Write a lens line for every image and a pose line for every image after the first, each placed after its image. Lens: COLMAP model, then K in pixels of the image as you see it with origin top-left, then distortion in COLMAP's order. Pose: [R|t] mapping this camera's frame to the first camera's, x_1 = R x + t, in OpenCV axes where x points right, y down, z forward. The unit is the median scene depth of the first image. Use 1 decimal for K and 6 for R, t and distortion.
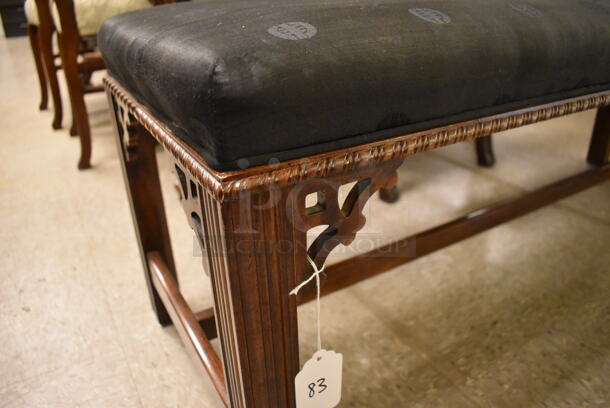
lens RADIAL K [[467.9, 0, 308.8], [0, 467.9, 201.4], [0, 0, 1]] dist [-0.104945, 0.019678]
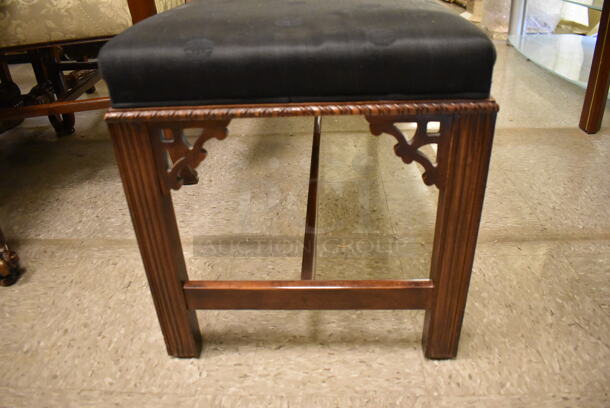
lens RADIAL K [[467.9, 0, 303.8], [0, 467.9, 205.6], [0, 0, 1]] dist [-0.104945, 0.019678]
pose [[0.551217, -0.415780, 0.723385, -0.848281], [0.392533, 0.894280, 0.214896, -0.144060], [-0.736259, 0.165498, 0.656150, 0.177721]]
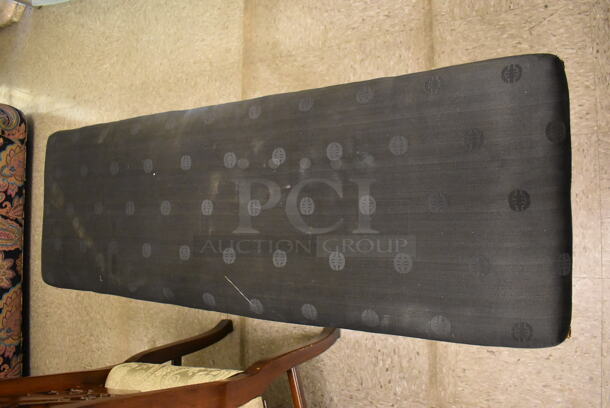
lens RADIAL K [[467.9, 0, 305.1], [0, 467.9, 204.3], [0, 0, 1]] dist [-0.104945, 0.019678]
pose [[-0.725720, -0.489031, 0.483920, -0.316008], [0.667960, -0.332343, 0.665866, -1.246525], [-0.164802, 0.806472, 0.567841, 0.171137]]
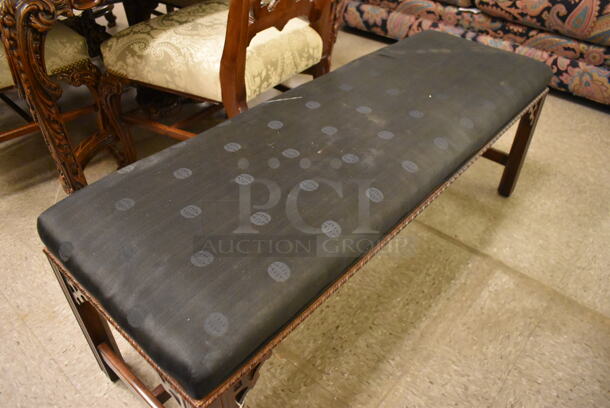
lens RADIAL K [[467.9, 0, 306.5], [0, 467.9, 202.0], [0, 0, 1]] dist [-0.104945, 0.019678]
pose [[0.947926, -0.164258, 0.272864, -0.055781], [0.102459, 0.968476, 0.227061, -0.566080], [-0.301559, -0.187280, 0.934874, -0.395042]]
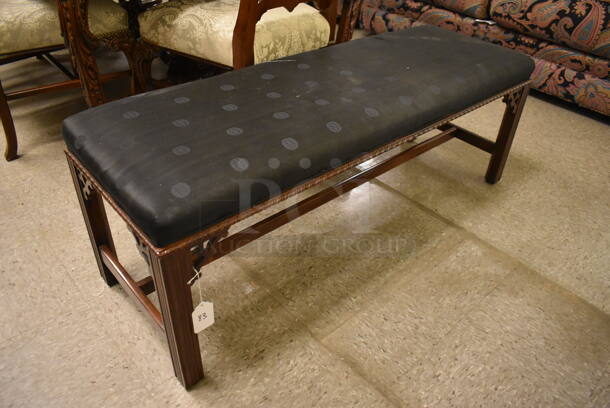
lens RADIAL K [[467.9, 0, 305.4], [0, 467.9, 201.9], [0, 0, 1]] dist [-0.104945, 0.019678]
pose [[0.976993, -0.061234, 0.204291, 0.047975], [0.024687, 0.983927, 0.176858, -0.322521], [-0.211837, -0.167746, 0.962801, -0.721871]]
